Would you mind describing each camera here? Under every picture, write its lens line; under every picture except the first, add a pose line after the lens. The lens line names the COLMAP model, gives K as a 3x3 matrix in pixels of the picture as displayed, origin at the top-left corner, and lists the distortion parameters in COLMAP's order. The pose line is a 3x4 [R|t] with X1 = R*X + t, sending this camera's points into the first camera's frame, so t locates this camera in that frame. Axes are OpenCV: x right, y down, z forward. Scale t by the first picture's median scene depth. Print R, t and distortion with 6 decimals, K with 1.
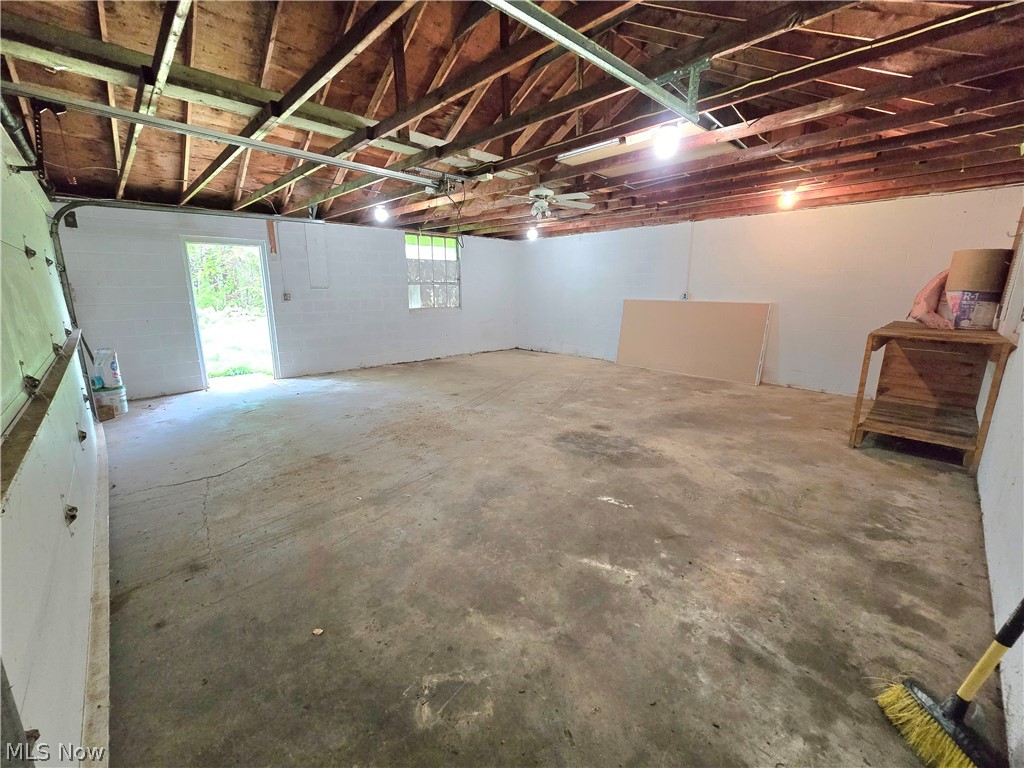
lens RADIAL K [[417.5, 0, 506.8], [0, 417.5, 385.0], [0, 0, 1]] dist [-0.003950, -0.000577]
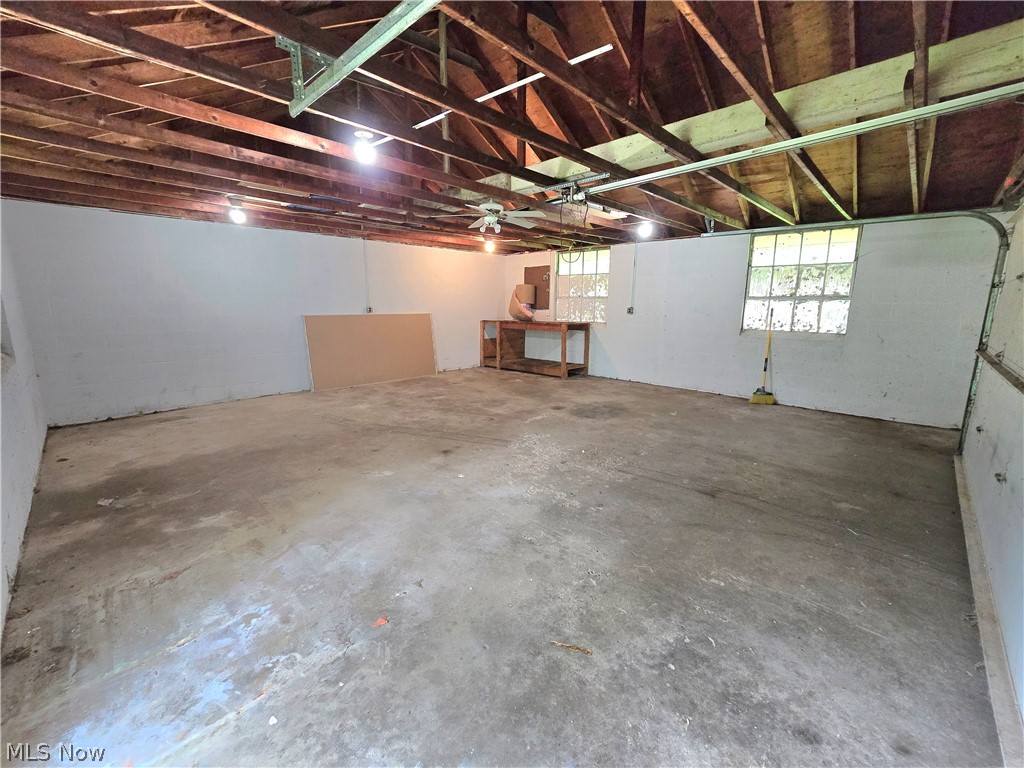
lens RADIAL K [[417.5, 0, 507.5], [0, 417.5, 380.0], [0, 0, 1]] dist [-0.003950, -0.000577]
pose [[-0.039310, -0.183104, 0.982307, -0.966412], [0.223991, 0.956435, 0.187245, -0.244625], [-0.973798, 0.227388, 0.003416, 1.050950]]
